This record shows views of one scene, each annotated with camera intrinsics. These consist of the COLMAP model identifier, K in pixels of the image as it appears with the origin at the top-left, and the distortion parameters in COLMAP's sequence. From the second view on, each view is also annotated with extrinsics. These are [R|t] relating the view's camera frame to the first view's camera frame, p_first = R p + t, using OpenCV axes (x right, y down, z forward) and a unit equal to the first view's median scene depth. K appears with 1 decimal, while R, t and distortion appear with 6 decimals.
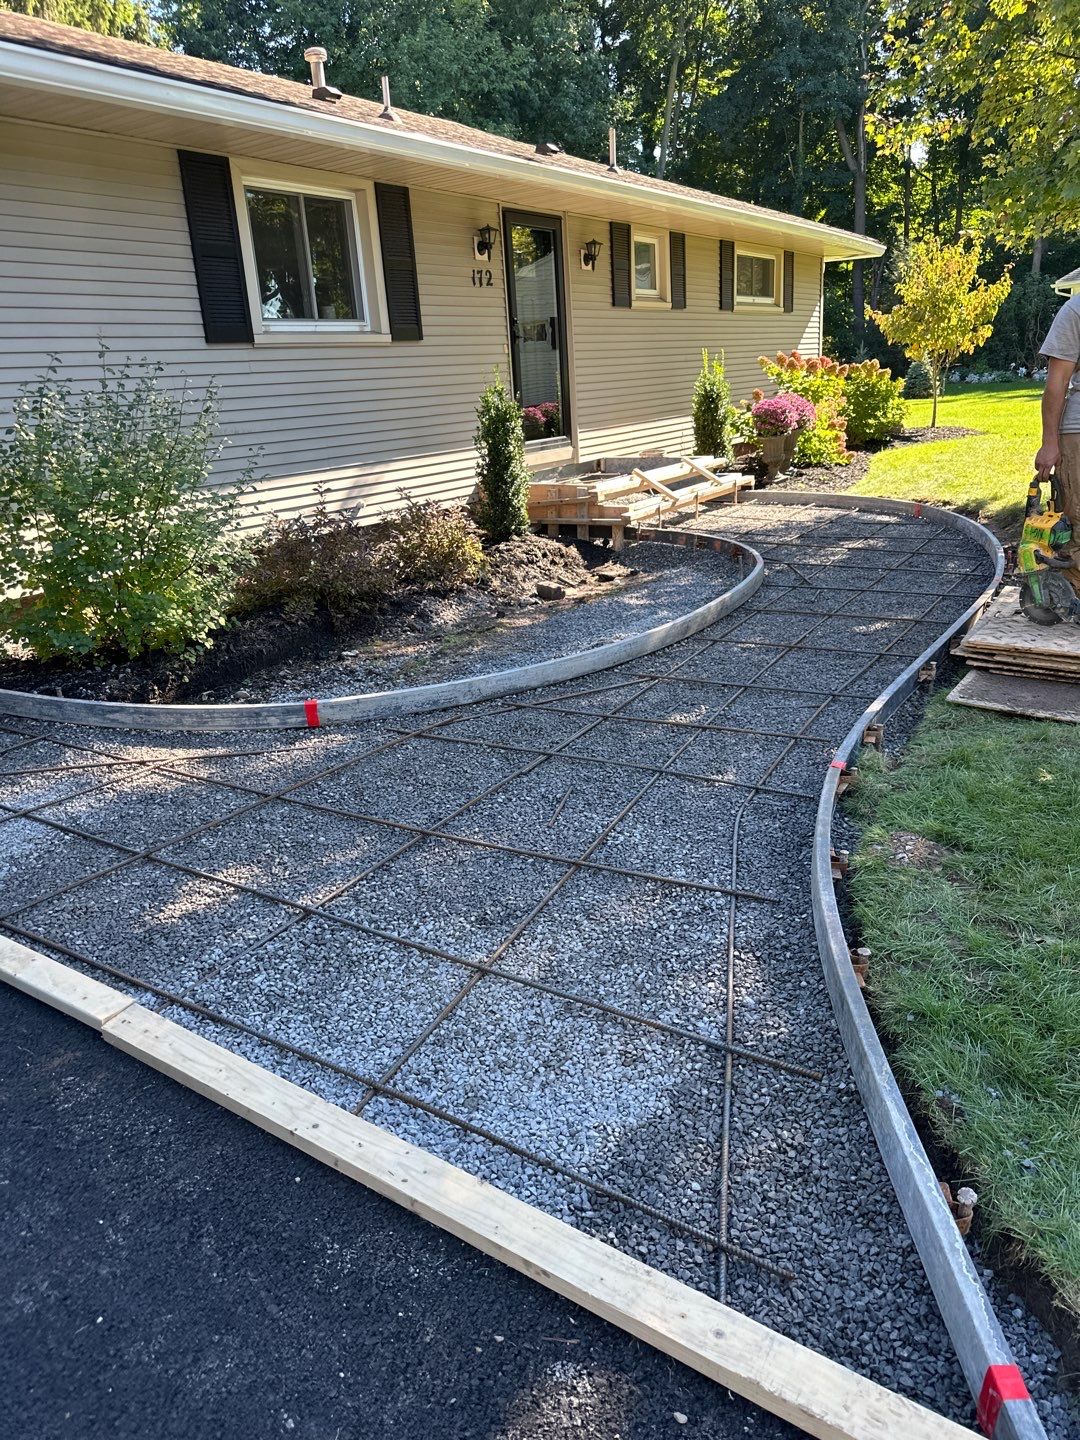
lens RADIAL K [[1005.7, 0, 540.1], [0, 1005.7, 739.9], [0, 0, 1]] dist [-0.008358, -0.001786]
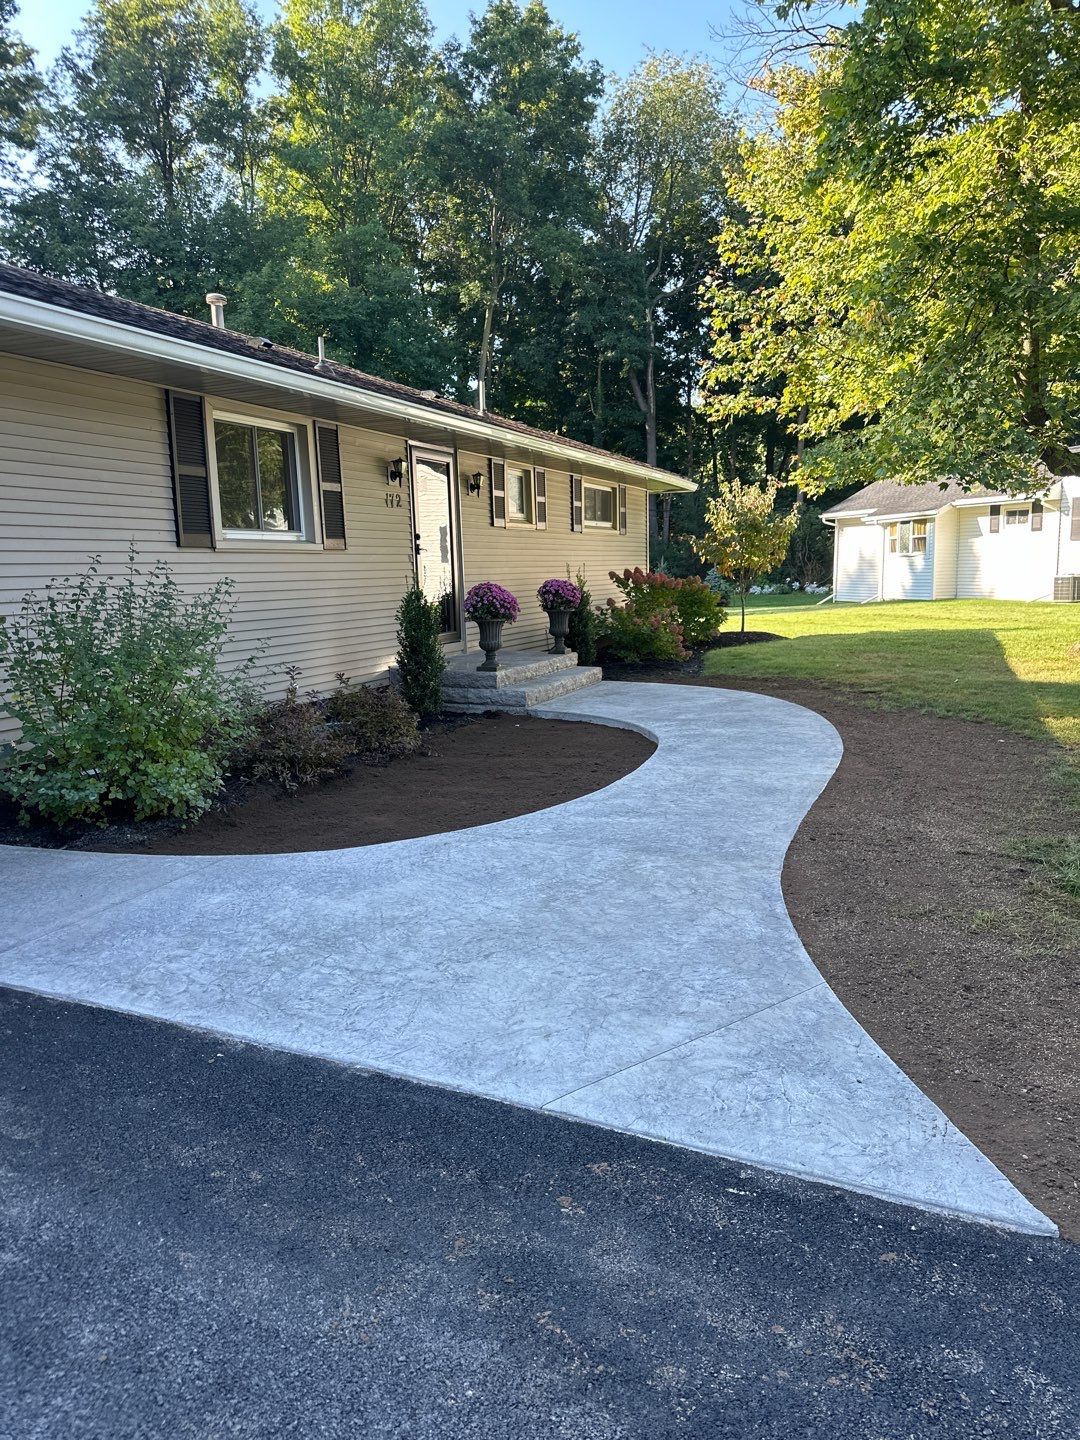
lens RADIAL K [[1030.5, 0, 547.8], [0, 1030.5, 706.5], [0, 0, 1]] dist [0.036693, -0.044667]
pose [[0.980236, 0.008193, 0.197664, -0.119235], [0.035759, 0.975347, -0.217759, 0.038522], [-0.194575, 0.220523, 0.955777, -0.123893]]
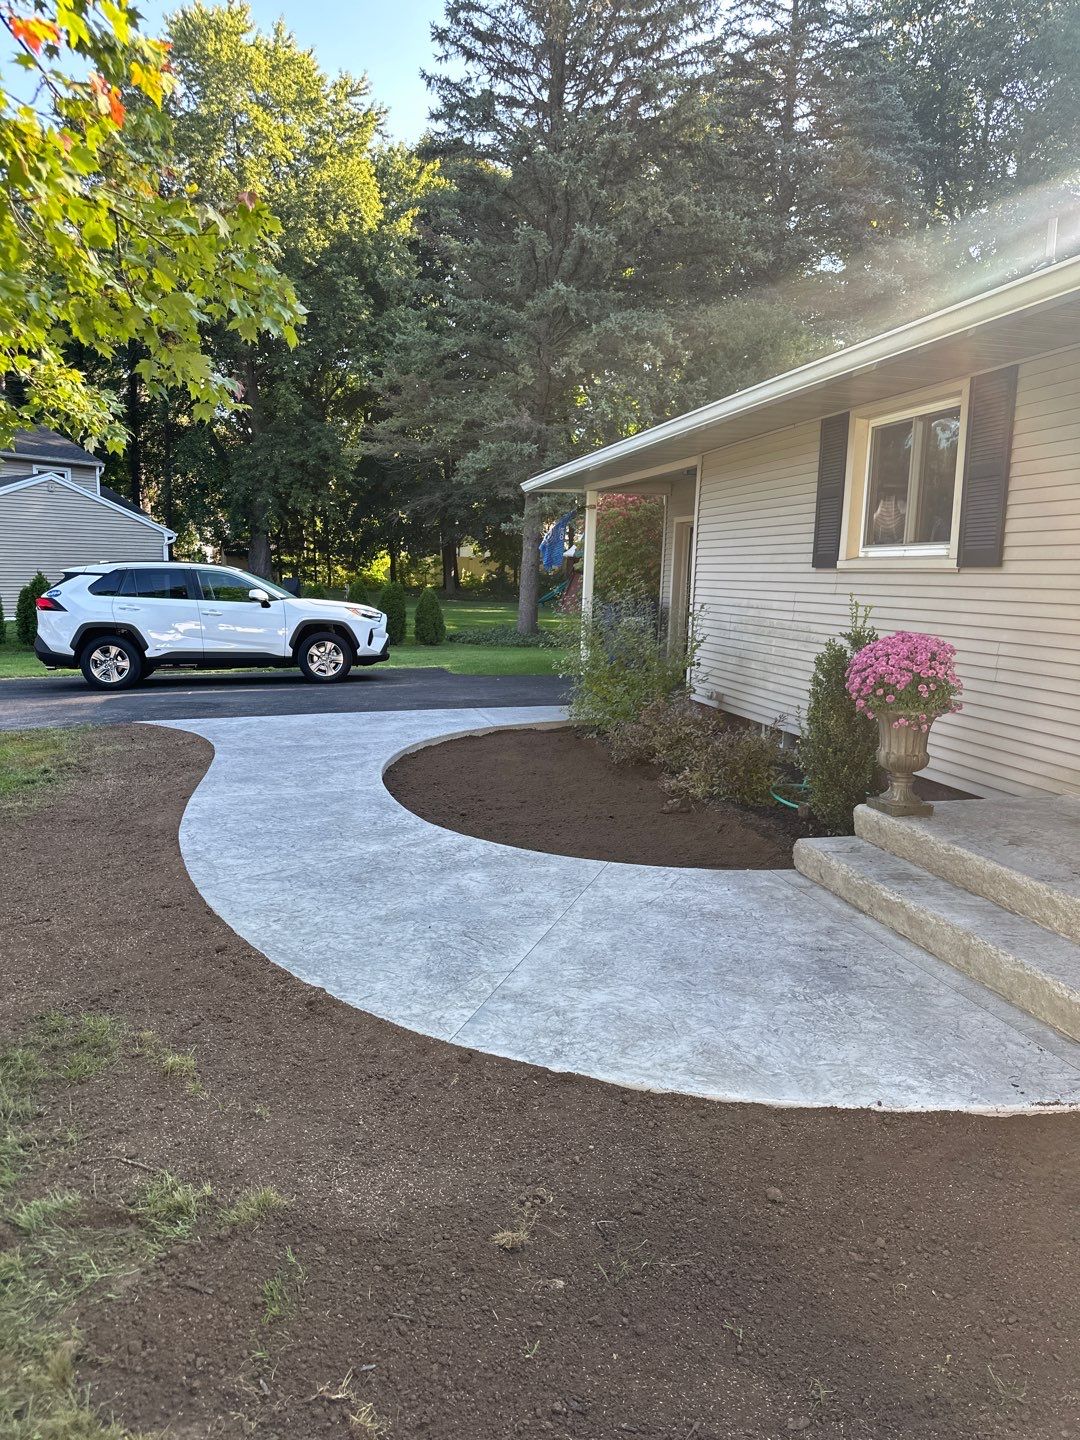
lens RADIAL K [[991.0, 0, 537.0], [0, 991.0, 733.2], [0, 0, 1]] dist [0.155135, -0.306724]
pose [[-0.683845, 0.162264, -0.711355, 0.607760], [-0.228232, 0.878458, 0.419787, -0.503656], [0.693012, 0.449424, -0.563695, 1.190603]]
